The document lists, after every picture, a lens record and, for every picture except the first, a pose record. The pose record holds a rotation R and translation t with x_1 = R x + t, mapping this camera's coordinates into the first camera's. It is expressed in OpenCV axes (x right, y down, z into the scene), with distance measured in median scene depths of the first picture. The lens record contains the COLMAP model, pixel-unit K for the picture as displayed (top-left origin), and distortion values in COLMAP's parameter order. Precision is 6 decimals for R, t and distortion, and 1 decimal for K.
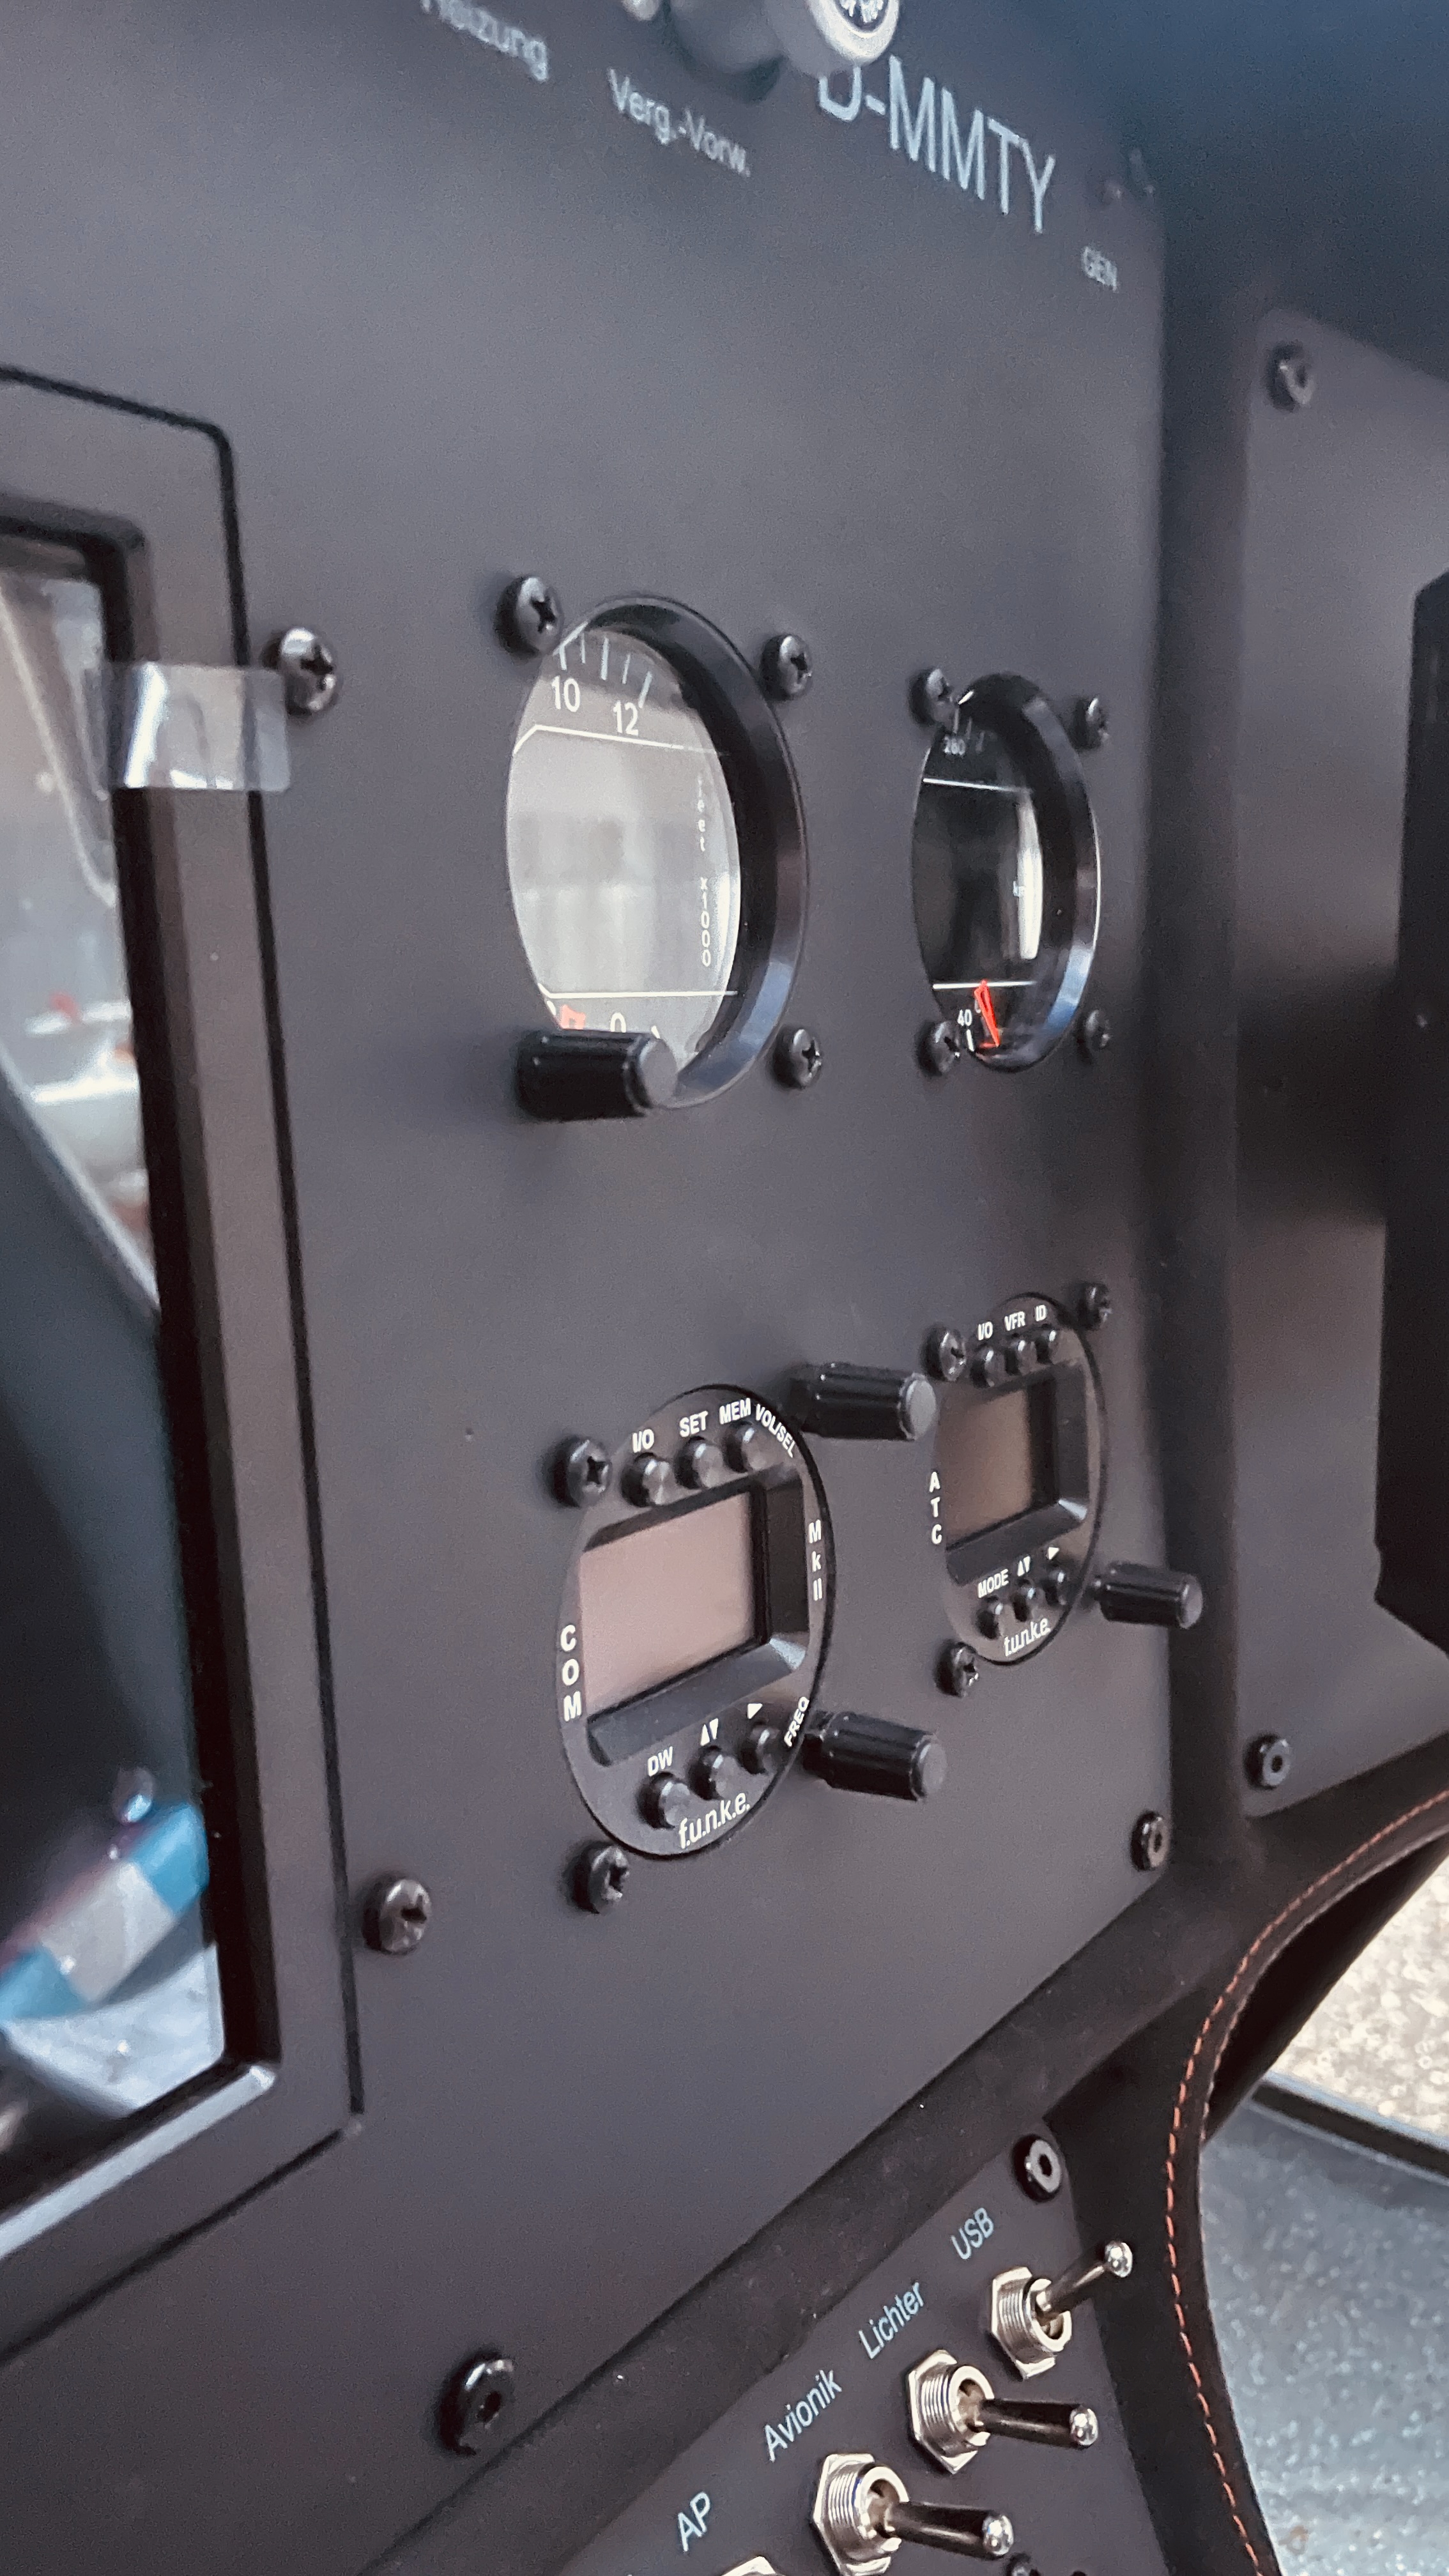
lens RADIAL K [[1911.1, 0, 734.5], [0, 1911.1, 1351.4], [0, 0, 1]] dist [0.077356, -0.116527]
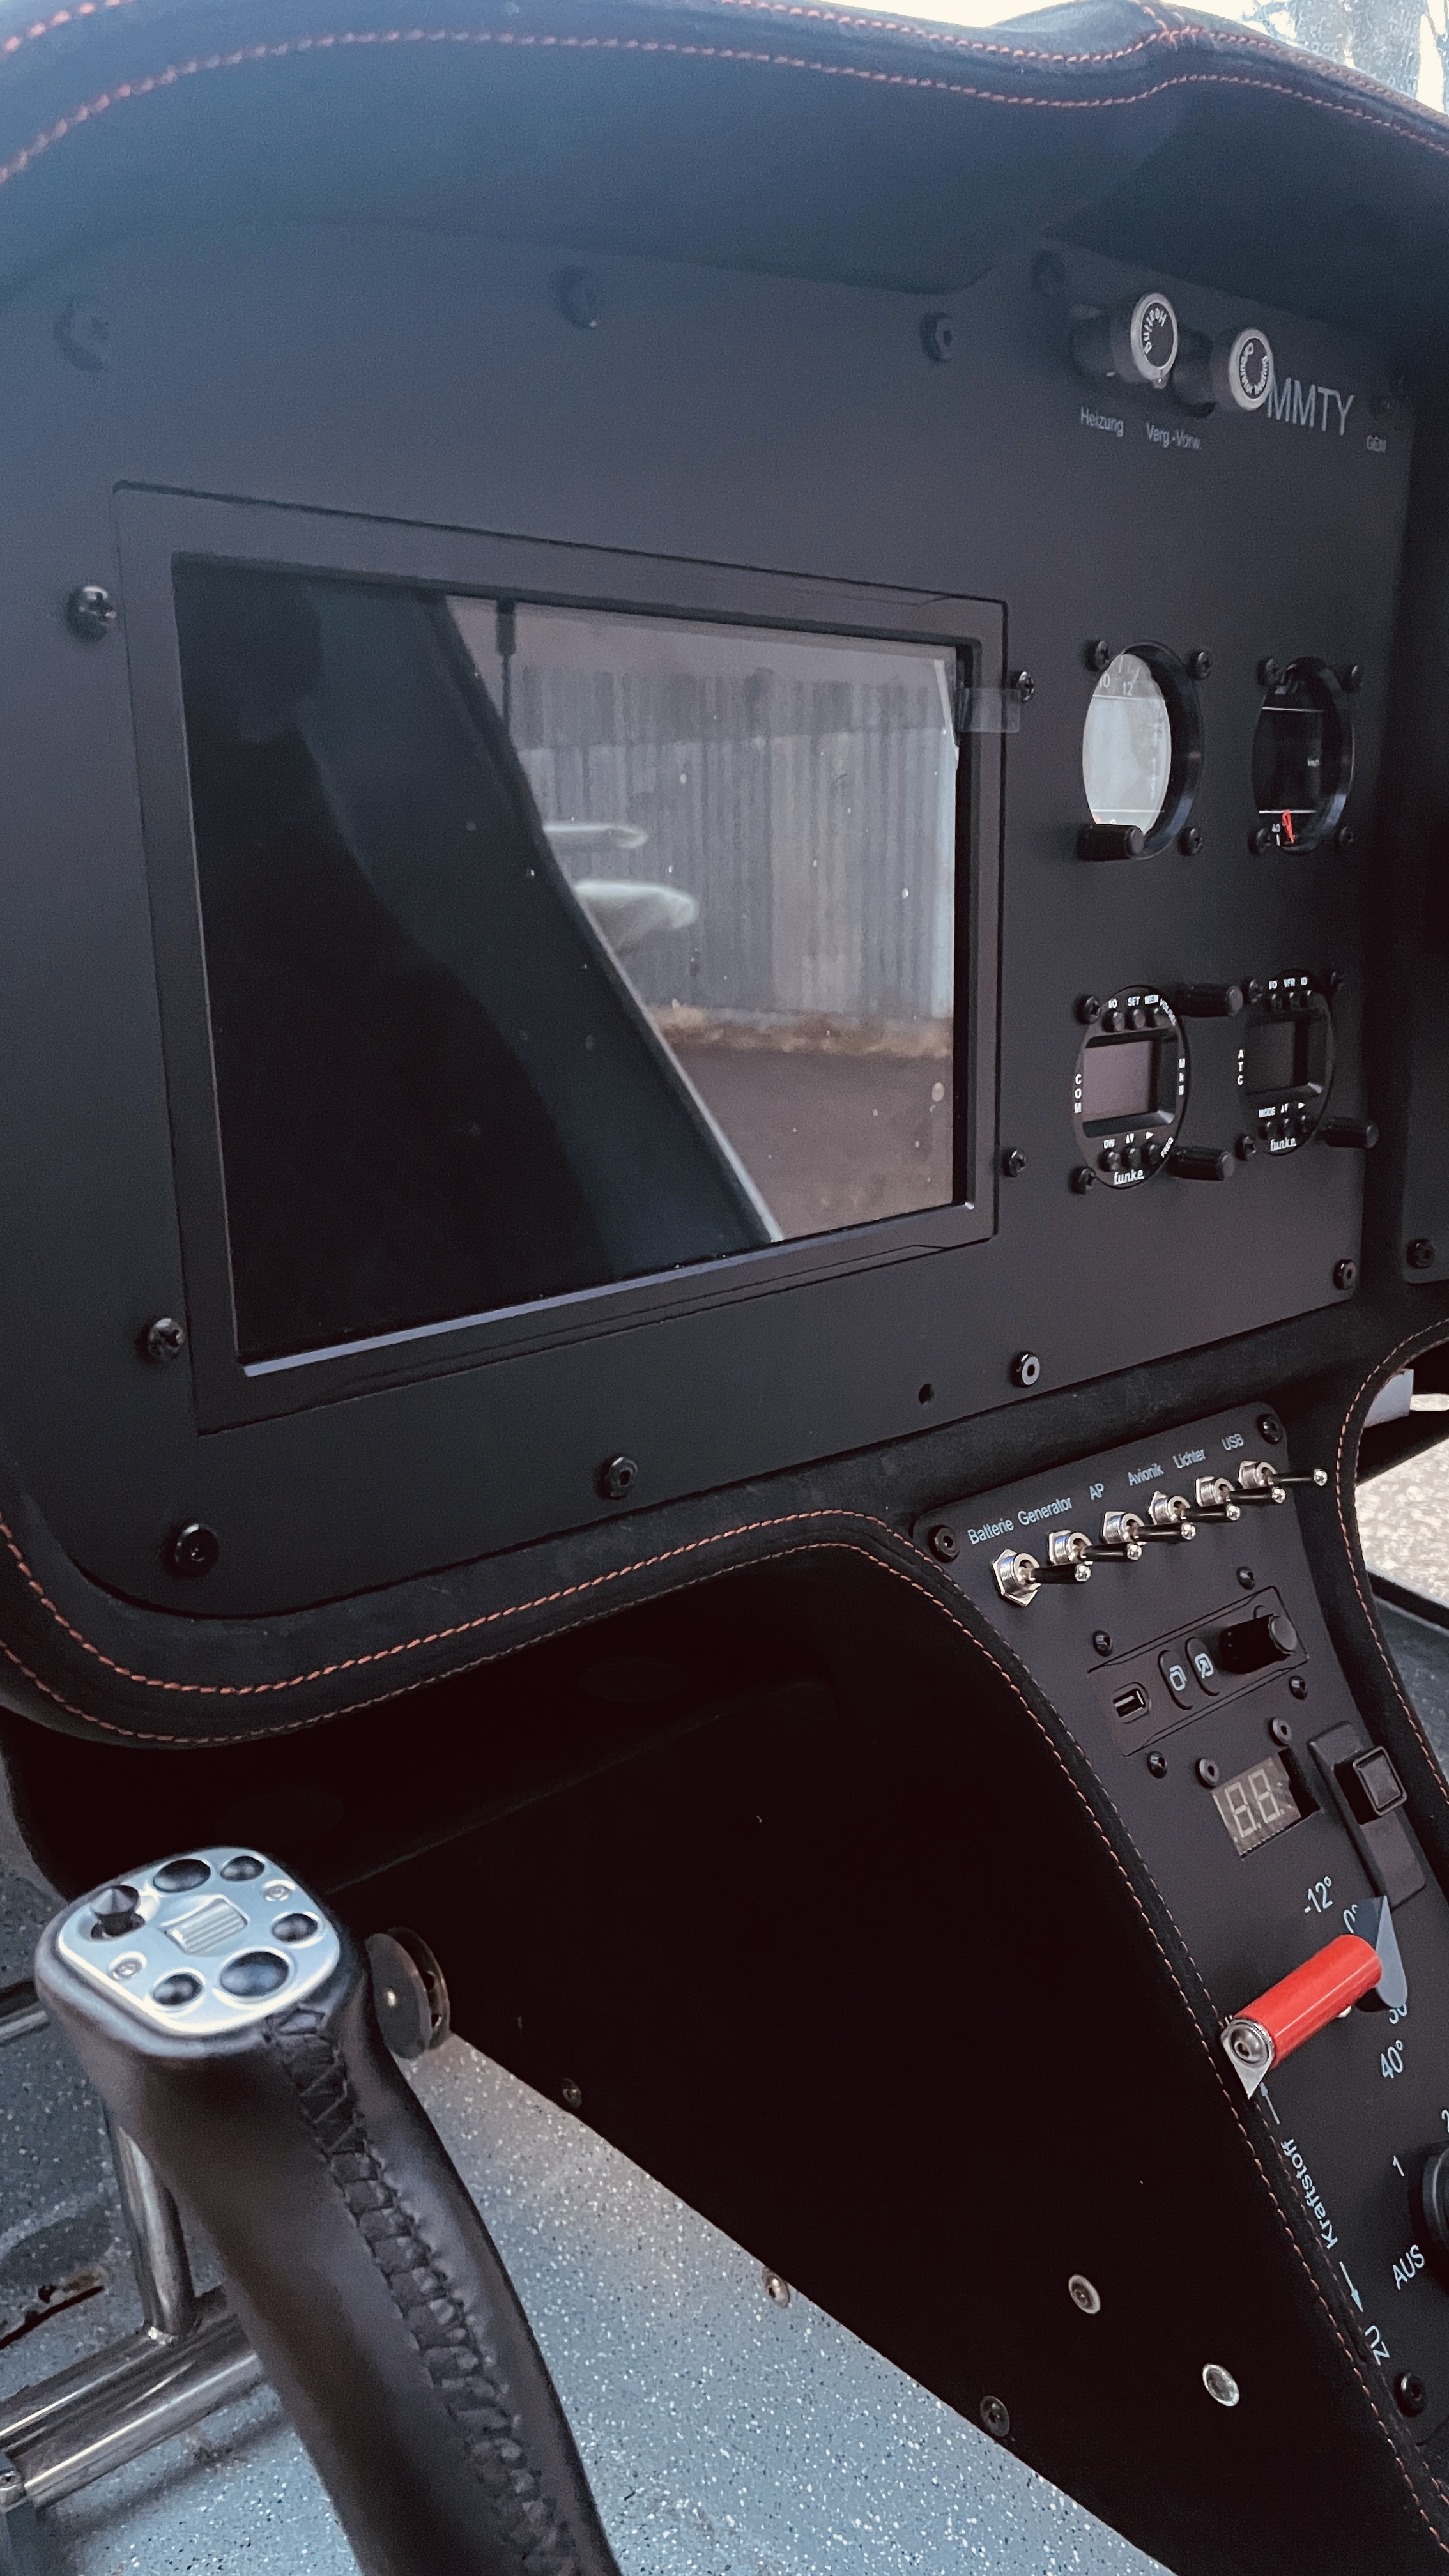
lens RADIAL K [[1911.1, 0, 734.5], [0, 1911.1, 1351.4], [0, 0, 1]] dist [0.077356, -0.116527]
pose [[0.984082, 0.066020, -0.164999, -0.078495], [-0.053265, 0.995325, 0.080570, 0.274920], [0.169547, -0.070499, 0.982997, -1.288772]]
